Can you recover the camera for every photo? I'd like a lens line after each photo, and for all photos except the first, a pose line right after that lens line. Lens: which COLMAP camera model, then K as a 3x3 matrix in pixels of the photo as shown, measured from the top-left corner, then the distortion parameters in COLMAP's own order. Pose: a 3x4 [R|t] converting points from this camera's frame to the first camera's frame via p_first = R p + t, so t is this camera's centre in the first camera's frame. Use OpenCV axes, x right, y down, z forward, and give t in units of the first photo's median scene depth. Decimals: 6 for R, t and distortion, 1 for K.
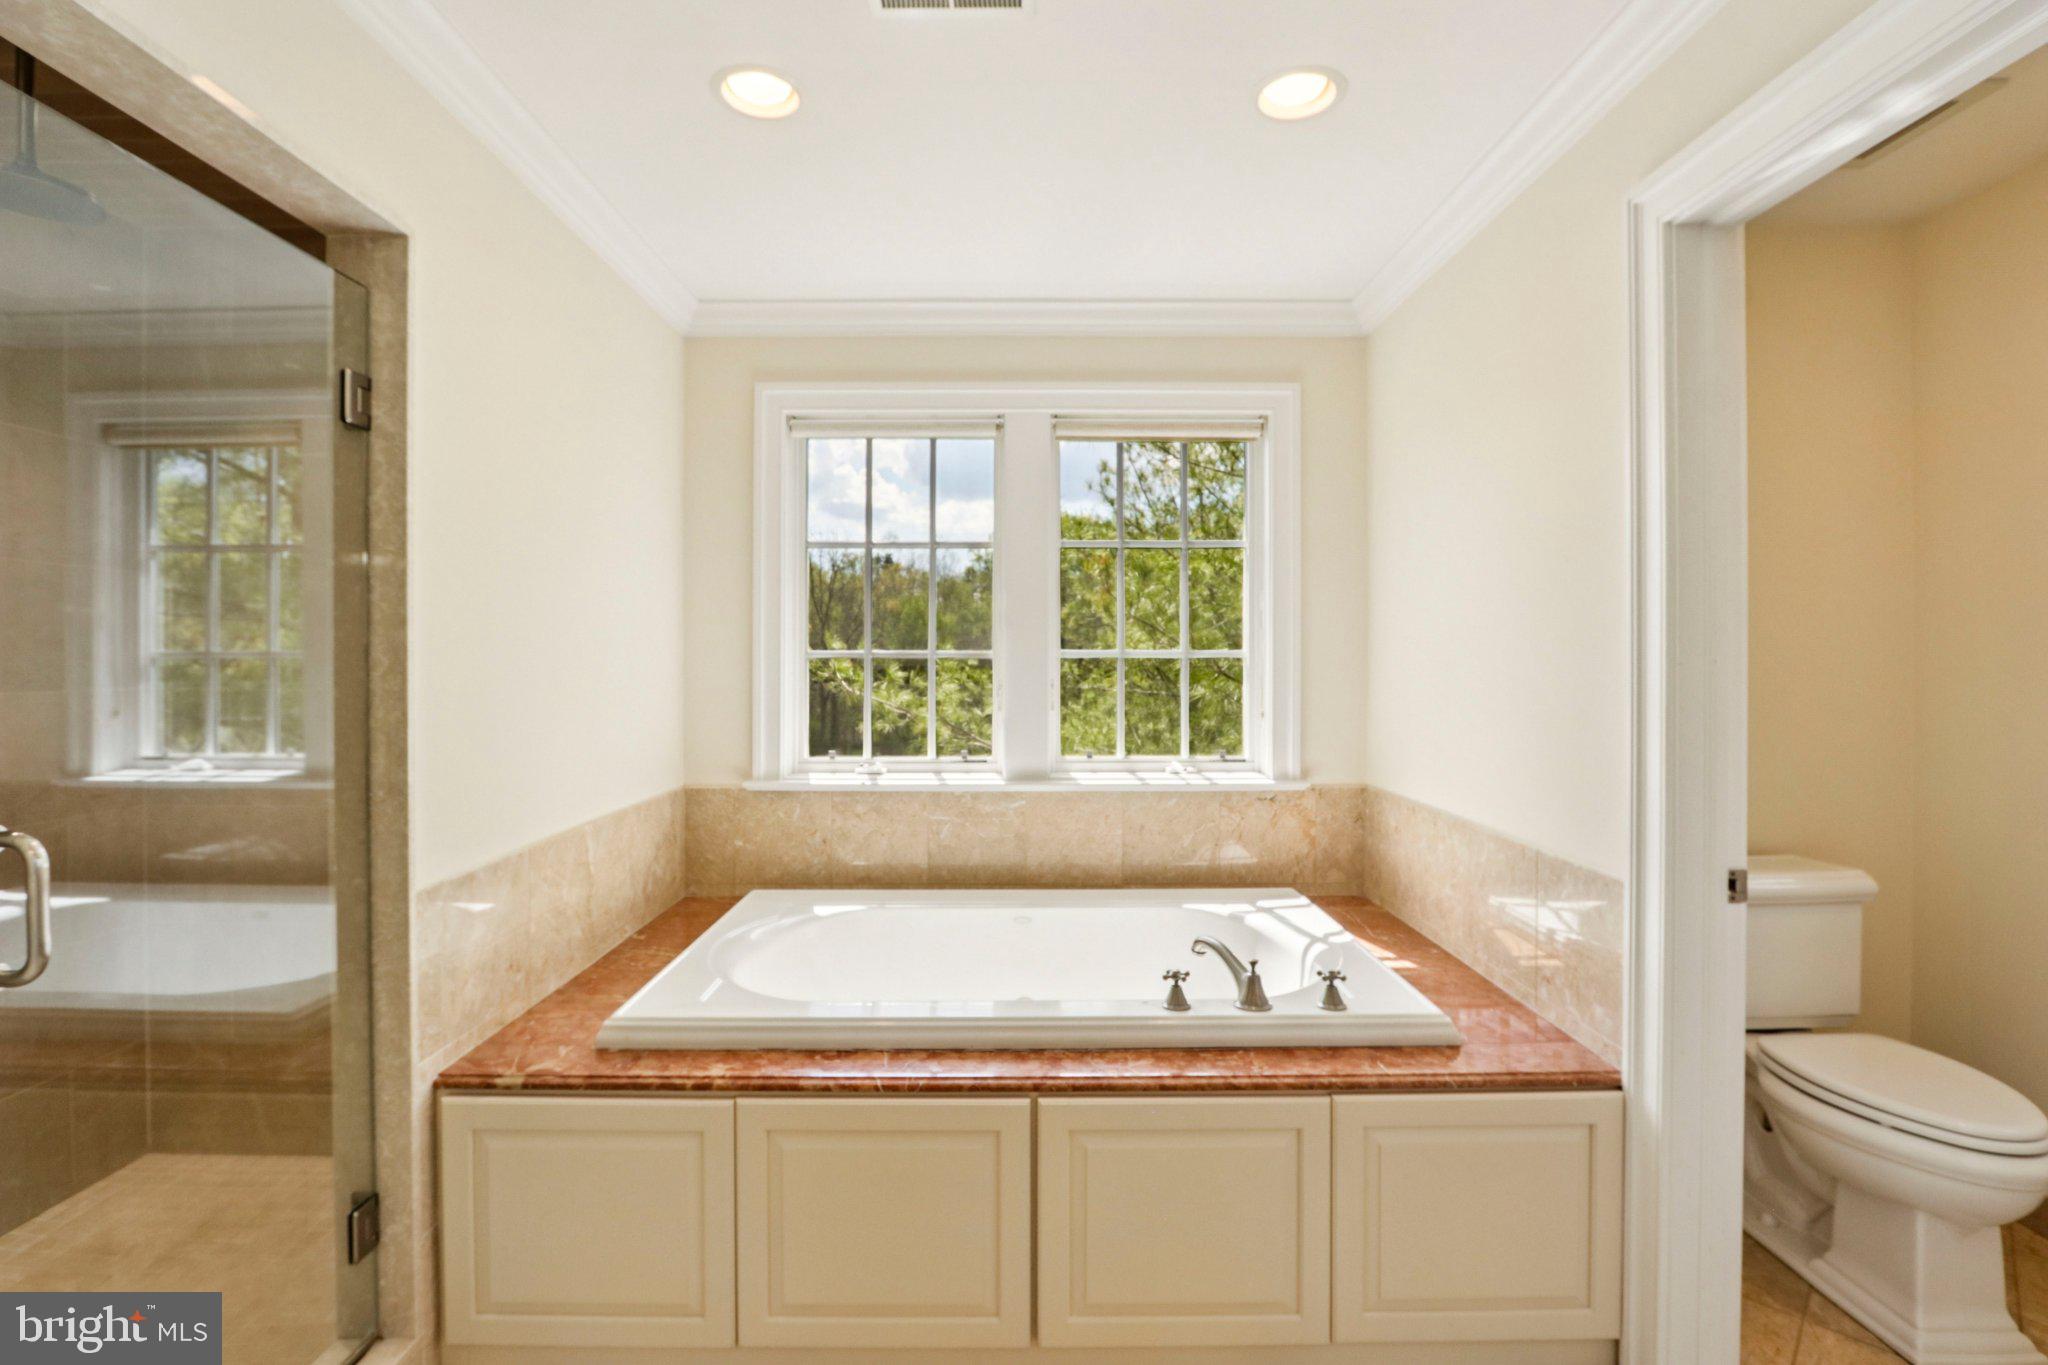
lens RADIAL K [[960.1, 0, 1023.7], [0, 960.1, 686.7], [0, 0, 1]] dist [-0.003517, 0.000317]
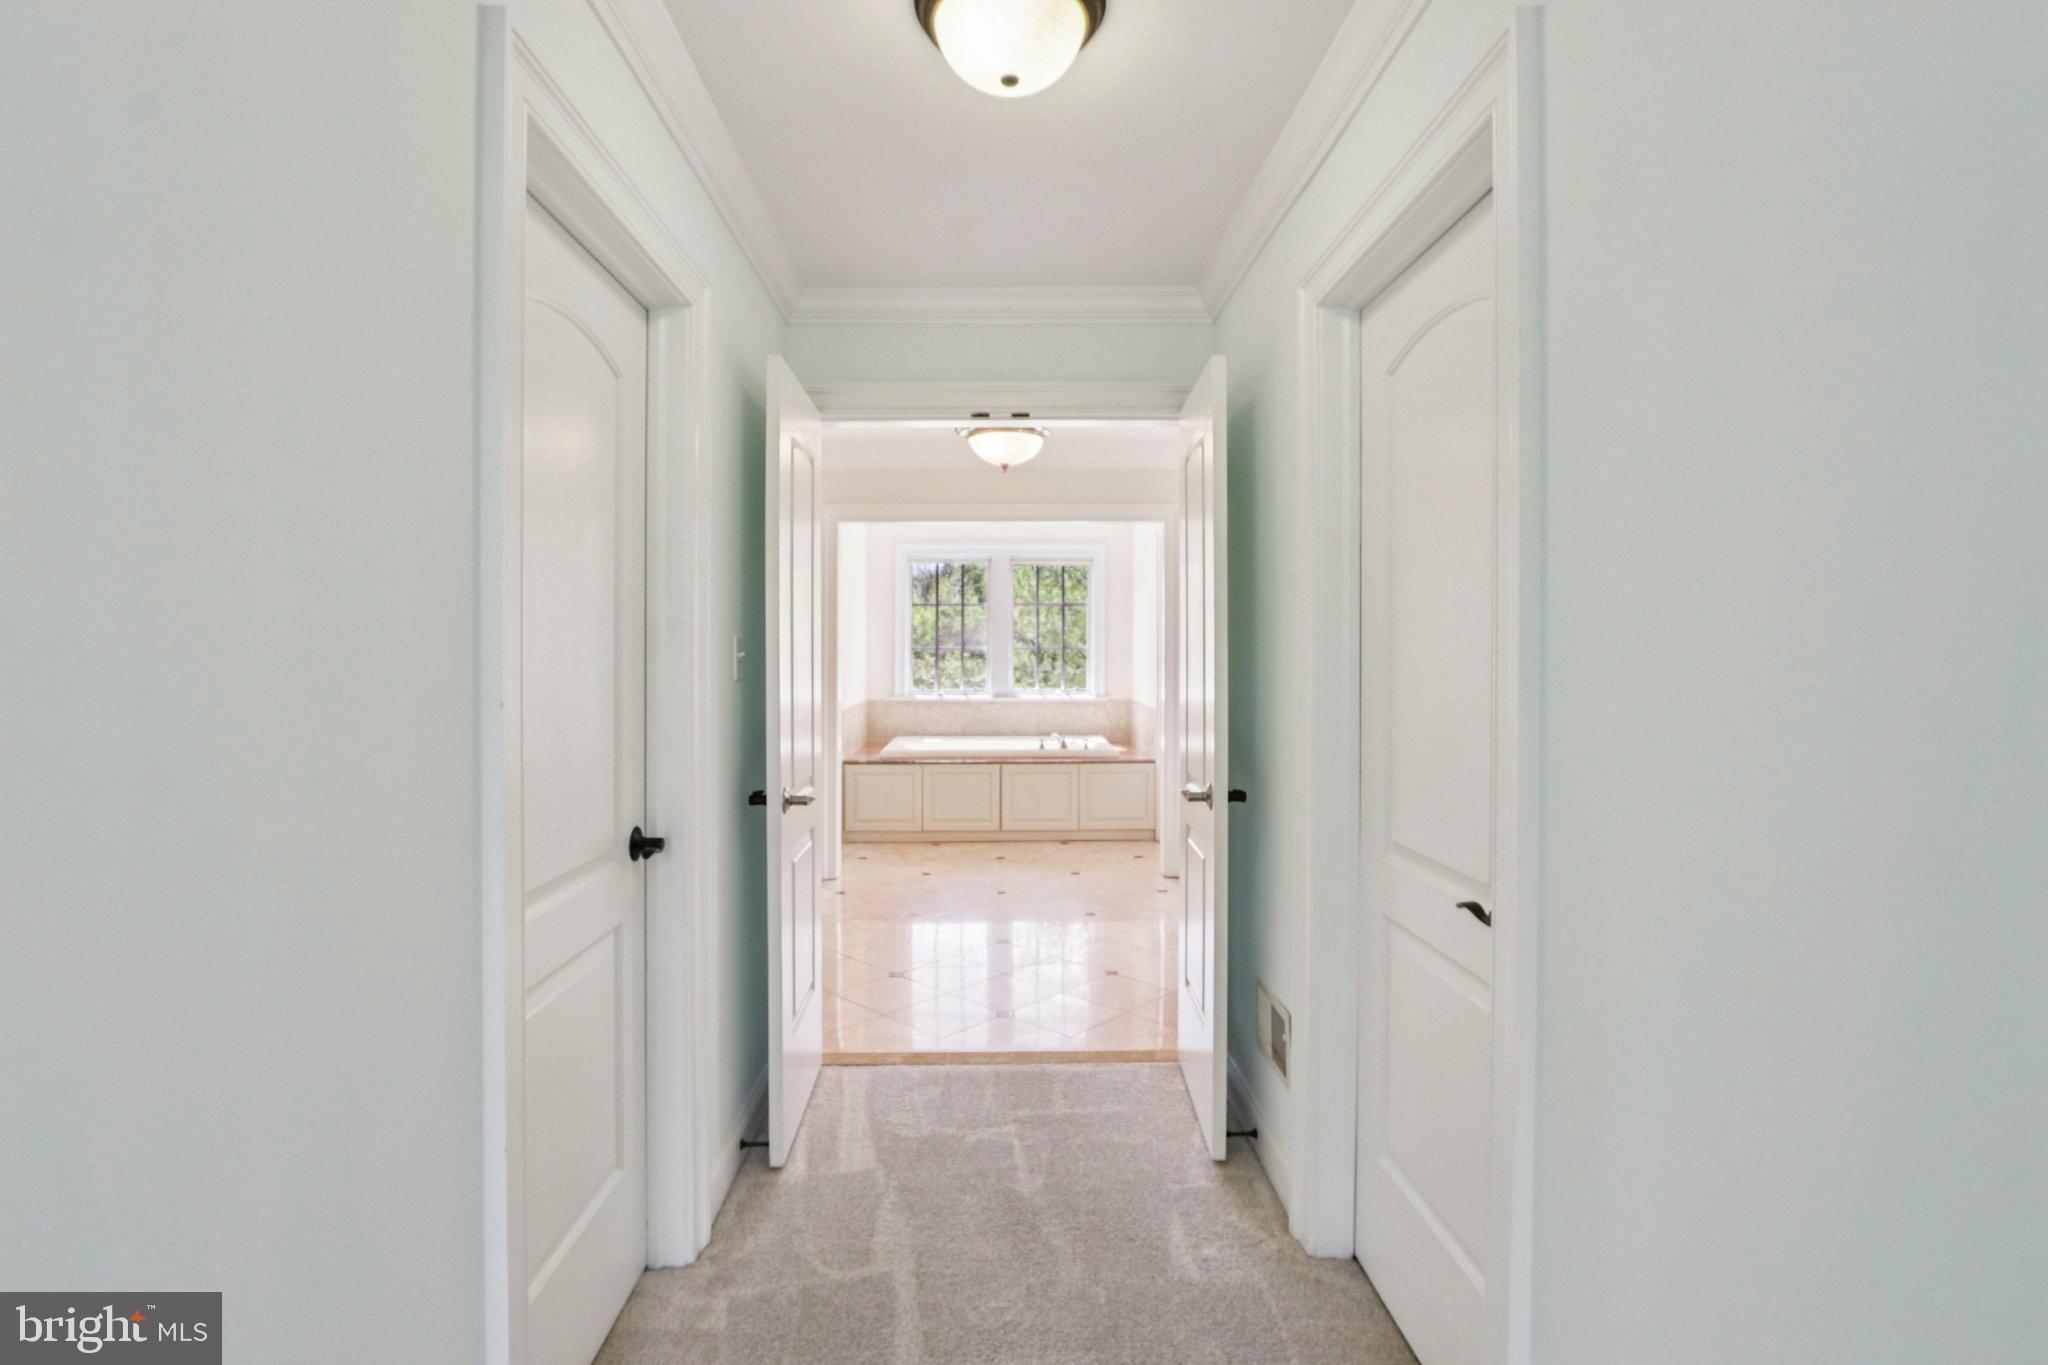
lens RADIAL K [[960.1, 0, 1023.1], [0, 960.1, 678.1], [0, 0, 1]] dist [-0.003517, 0.000317]
pose [[0.999740, 0.001098, 0.022775, 0.005985], [-0.001233, 0.999982, 0.005915, 0.030886], [-0.022768, -0.005942, 0.999723, -1.595398]]
